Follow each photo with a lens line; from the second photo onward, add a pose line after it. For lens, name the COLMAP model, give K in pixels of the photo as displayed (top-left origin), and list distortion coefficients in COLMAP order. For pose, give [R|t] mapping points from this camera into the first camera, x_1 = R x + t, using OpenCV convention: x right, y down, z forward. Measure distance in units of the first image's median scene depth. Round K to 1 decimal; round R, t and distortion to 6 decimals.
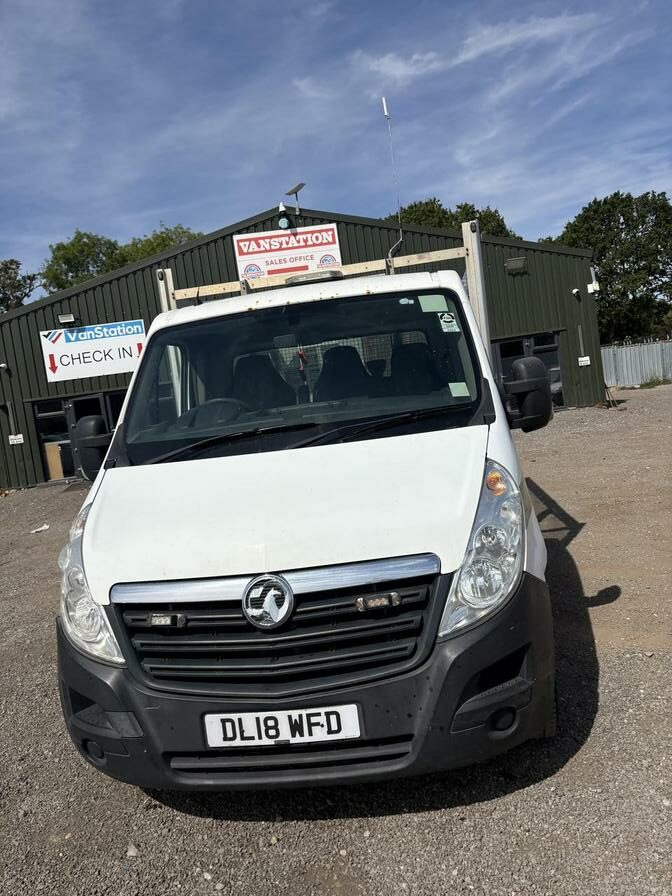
lens RADIAL K [[690.0, 0, 345.7], [0, 690.0, 439.9], [0, 0, 1]] dist [0.039376, -0.039609]
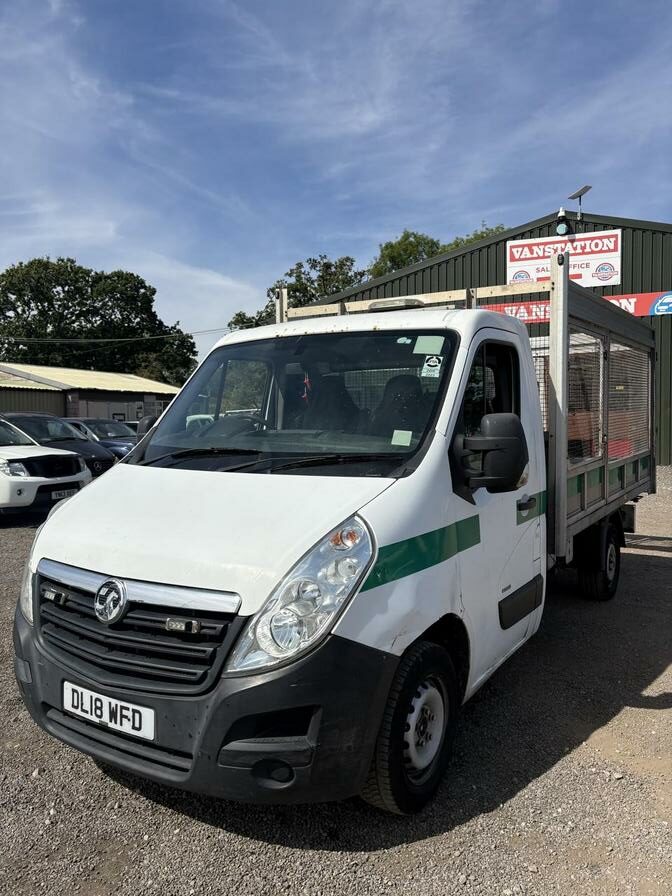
lens RADIAL K [[690.0, 0, 339.0], [0, 690.0, 442.2], [0, 0, 1]] dist [0.039376, -0.039609]
pose [[0.888483, 0.140450, -0.436889, 0.437739], [-0.137571, 0.989747, 0.038411, -0.079033], [0.437804, 0.025976, 0.898695, 0.074959]]
